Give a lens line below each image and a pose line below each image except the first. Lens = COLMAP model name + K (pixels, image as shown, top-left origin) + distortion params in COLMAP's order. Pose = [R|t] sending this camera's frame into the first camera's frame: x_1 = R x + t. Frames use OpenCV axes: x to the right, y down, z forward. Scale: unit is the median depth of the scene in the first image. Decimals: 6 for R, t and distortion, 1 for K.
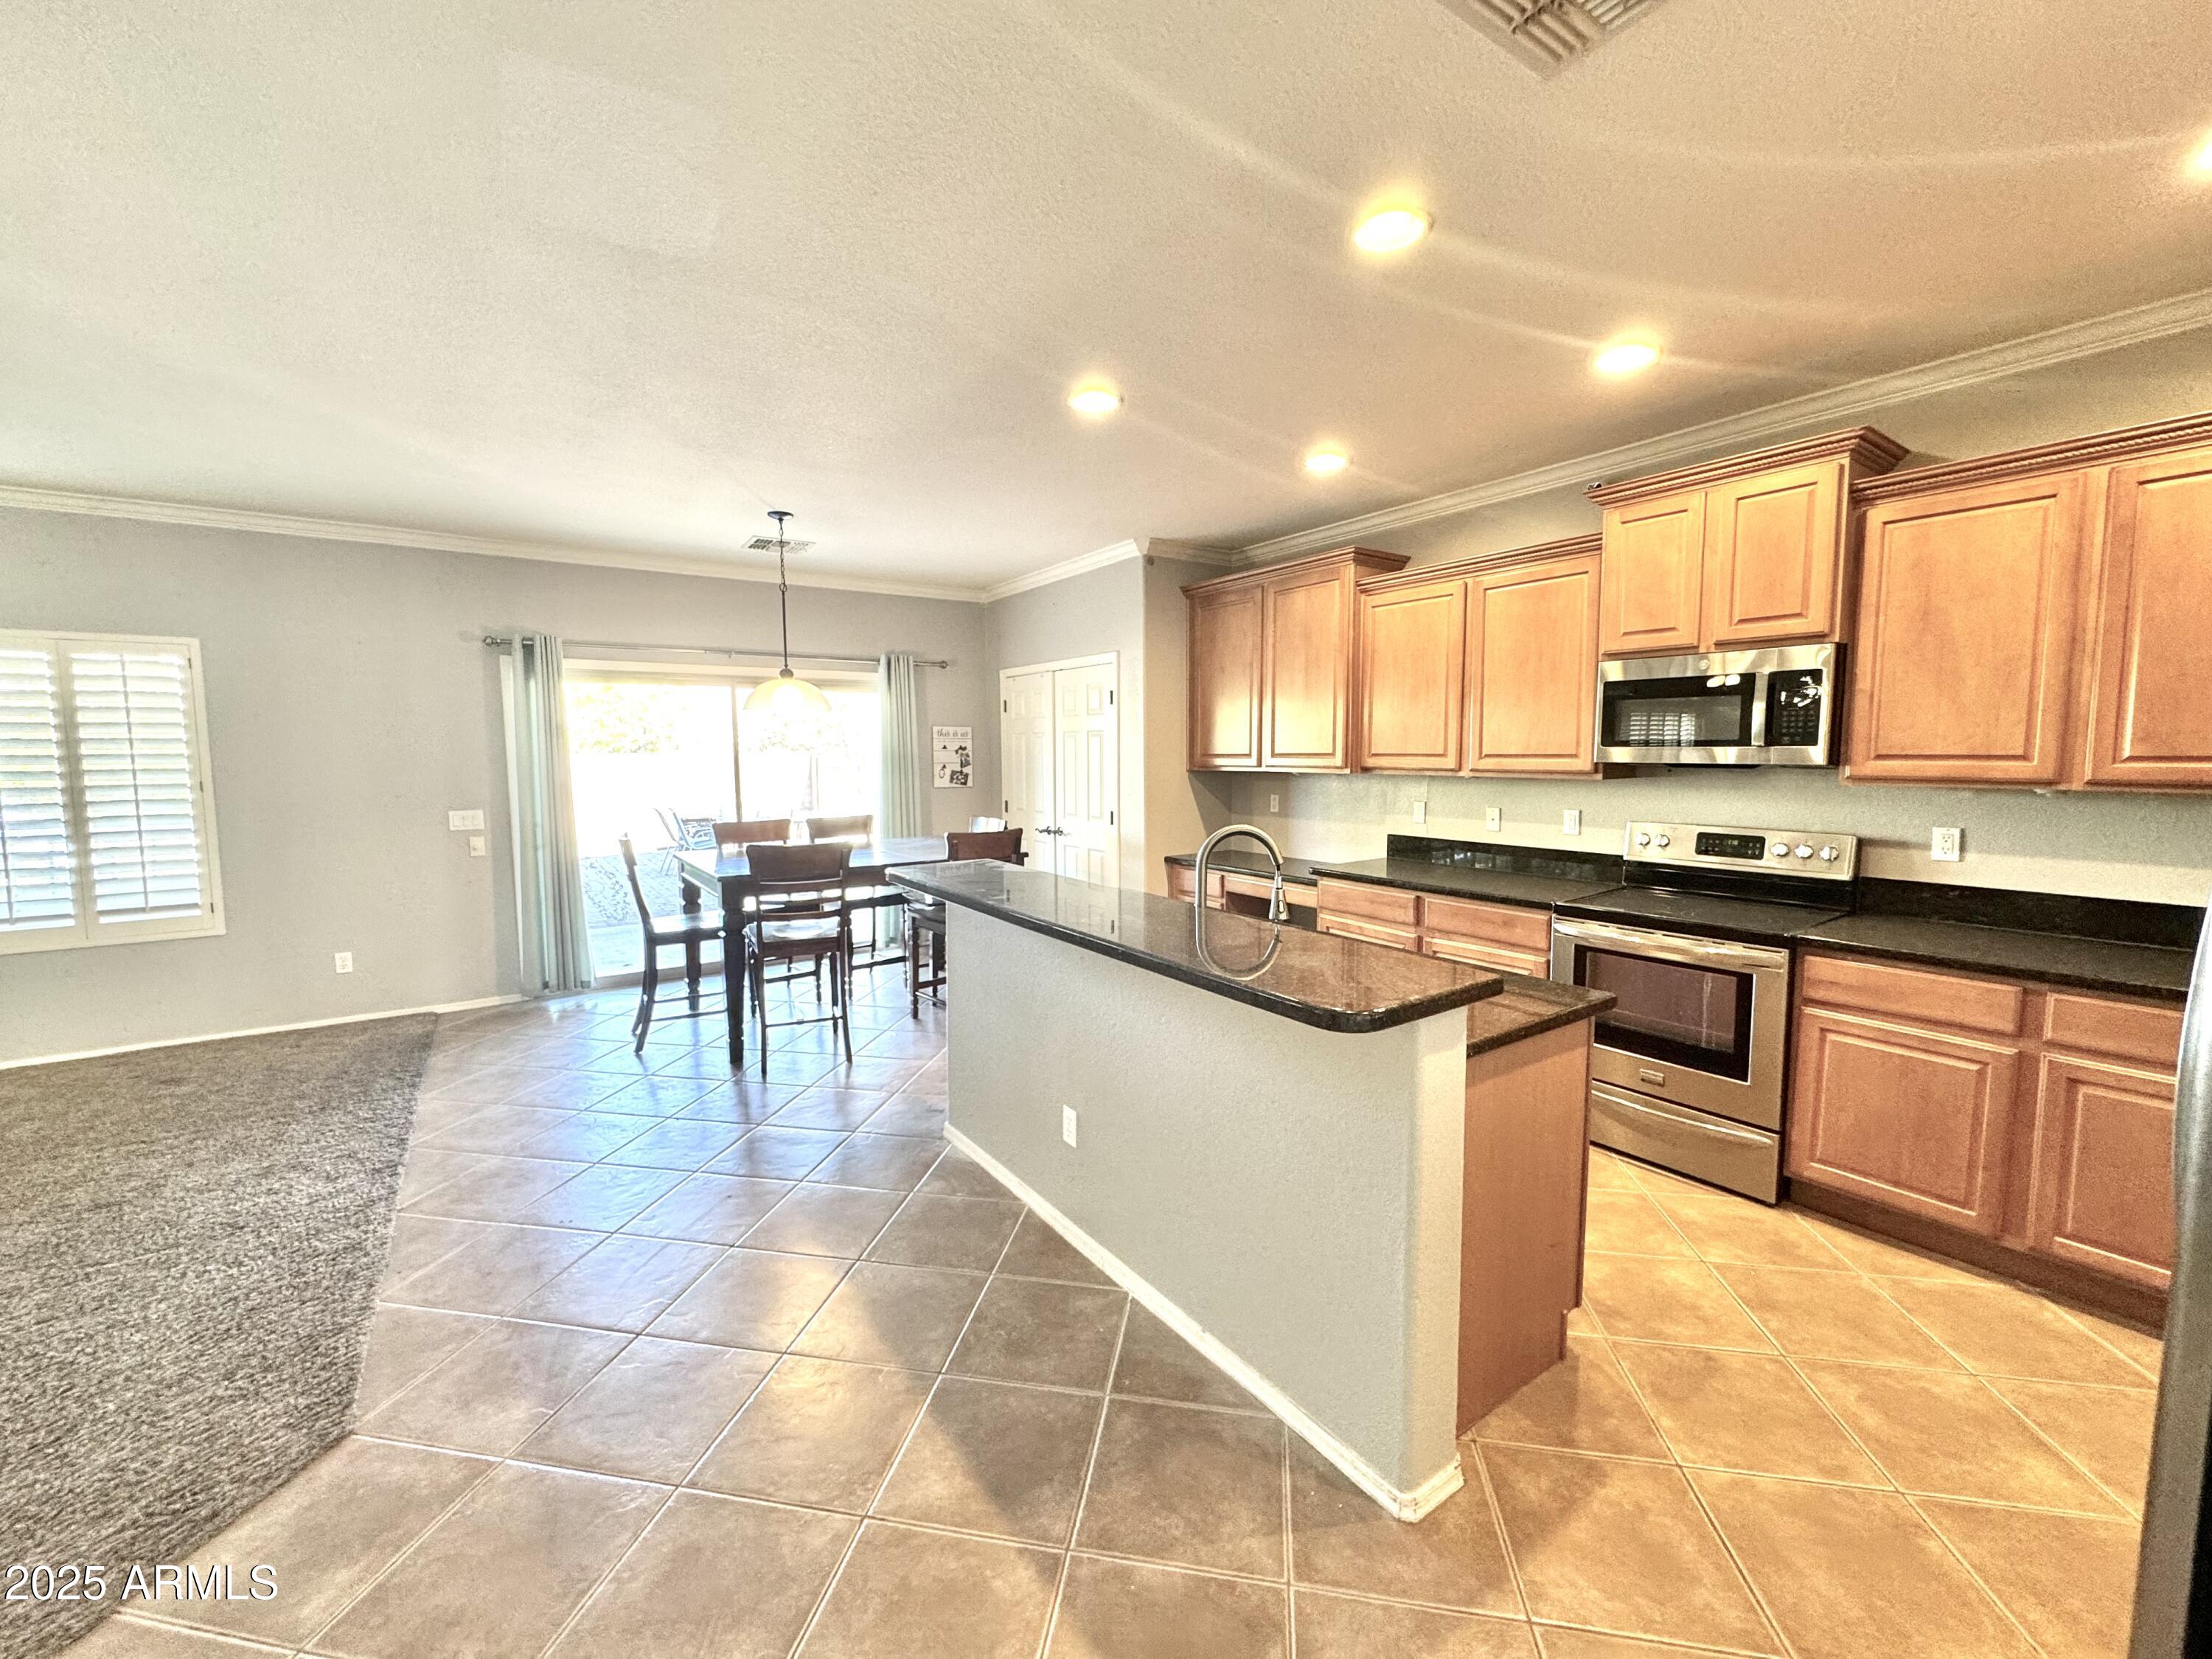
lens RADIAL K [[882.7, 0, 1106.0], [0, 882.7, 829.5], [0, 0, 1]] dist [-0.000926, -0.000364]
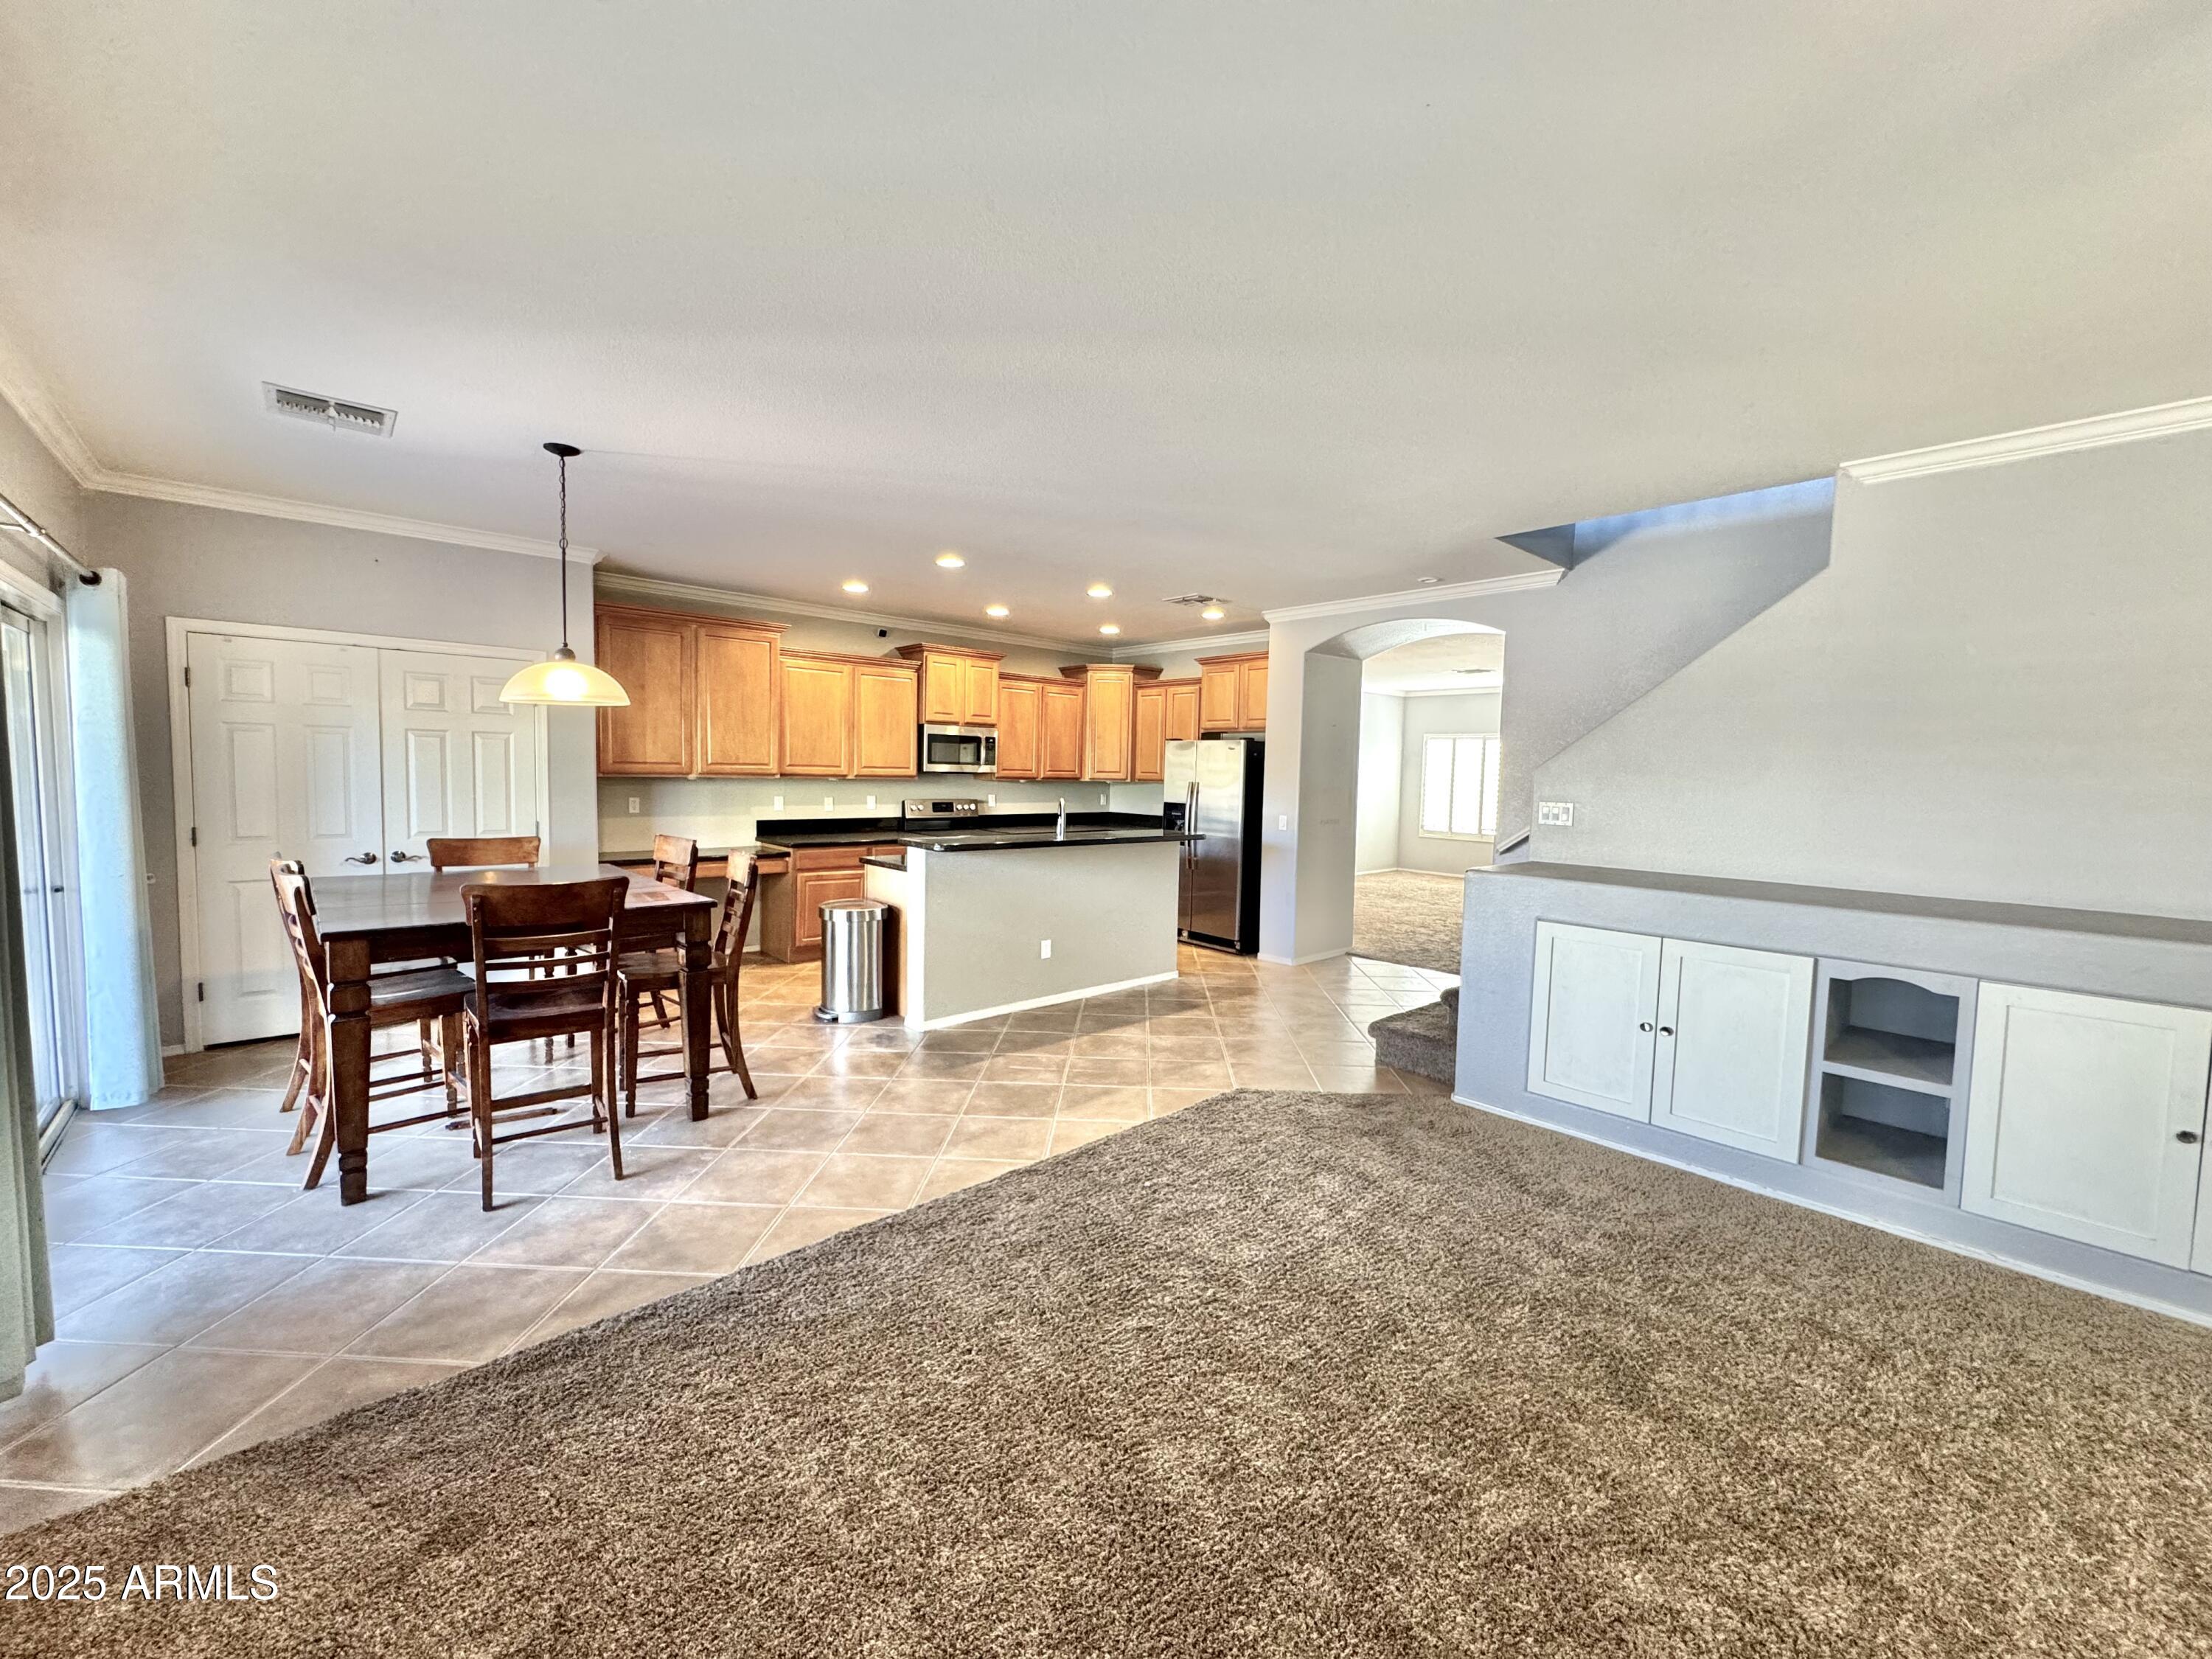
lens RADIAL K [[882.7, 0, 1106.0], [0, 882.7, 829.5], [0, 0, 1]] dist [-0.000926, -0.000364]
pose [[-0.139112, -0.066515, 0.988040, -1.484580], [0.066727, 0.994844, 0.076368, -0.064675], [-0.988026, 0.076552, -0.133956, 0.797398]]
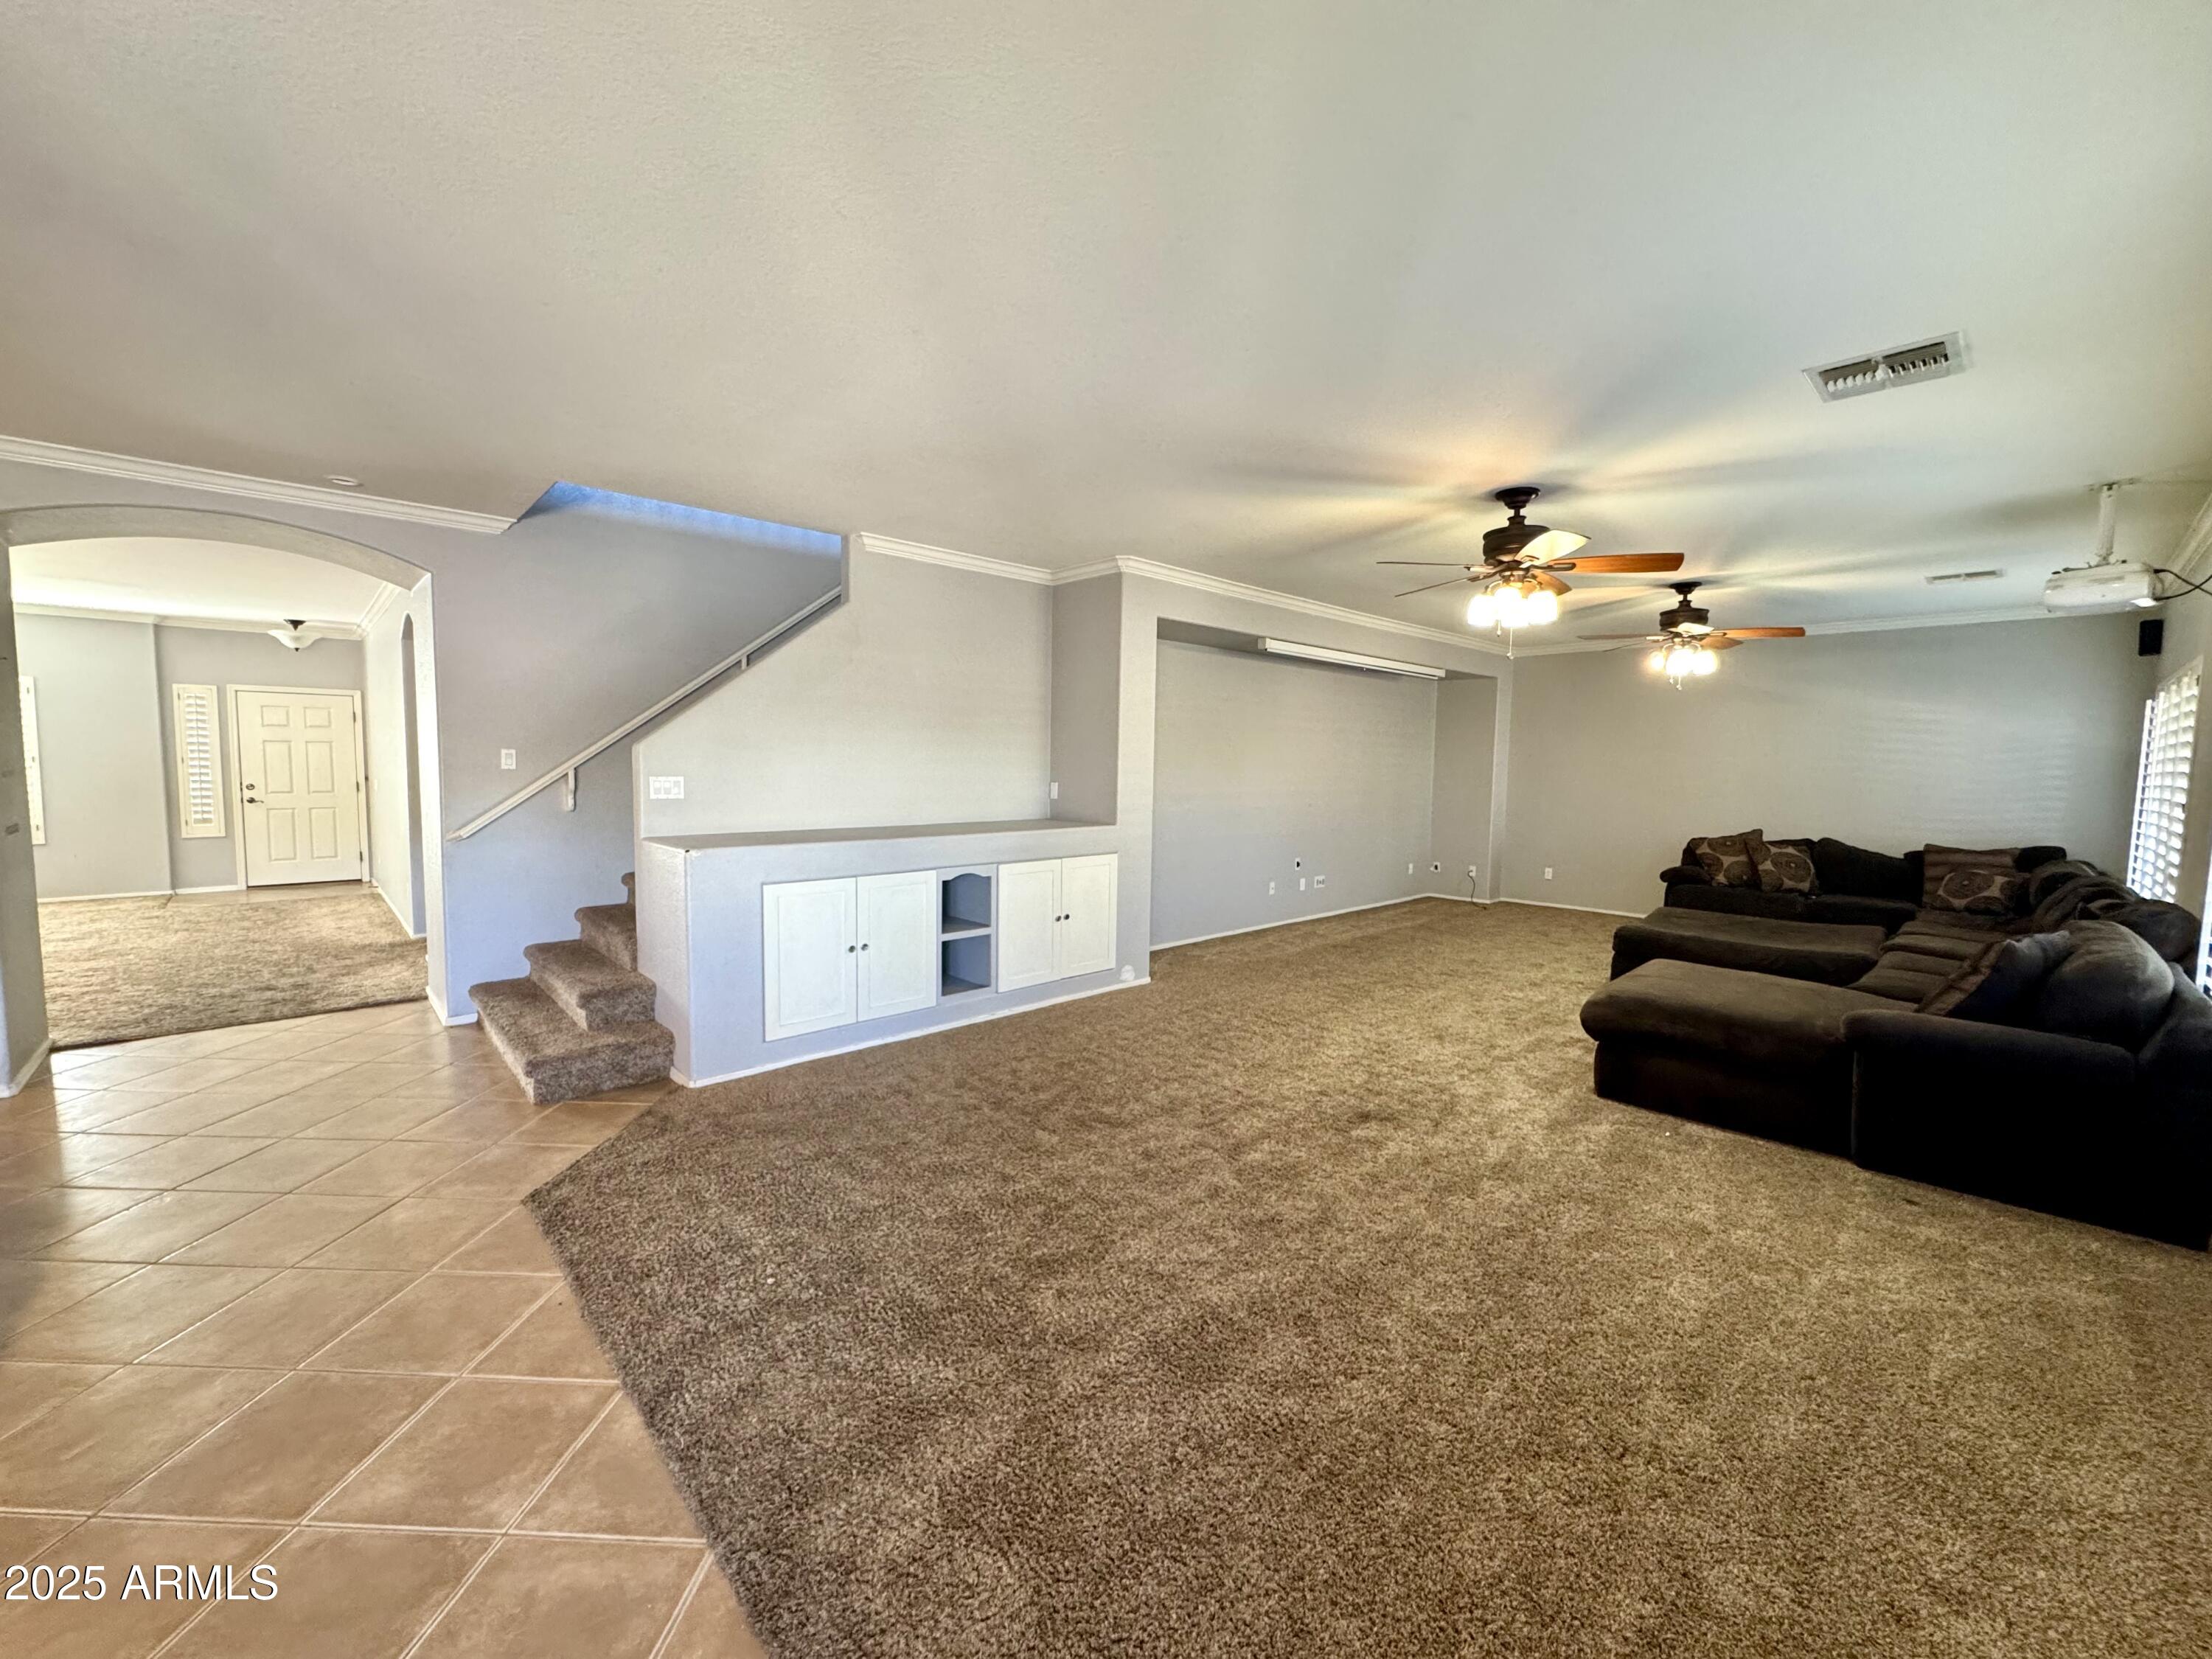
lens RADIAL K [[882.7, 0, 1106.0], [0, 882.7, 829.5], [0, 0, 1]] dist [-0.000926, -0.000364]
pose [[-0.988612, 0.003516, -0.150449, -0.835150], [-0.021971, 0.985643, 0.167410, -0.111400], [0.148877, 0.168809, -0.974340, 1.291906]]
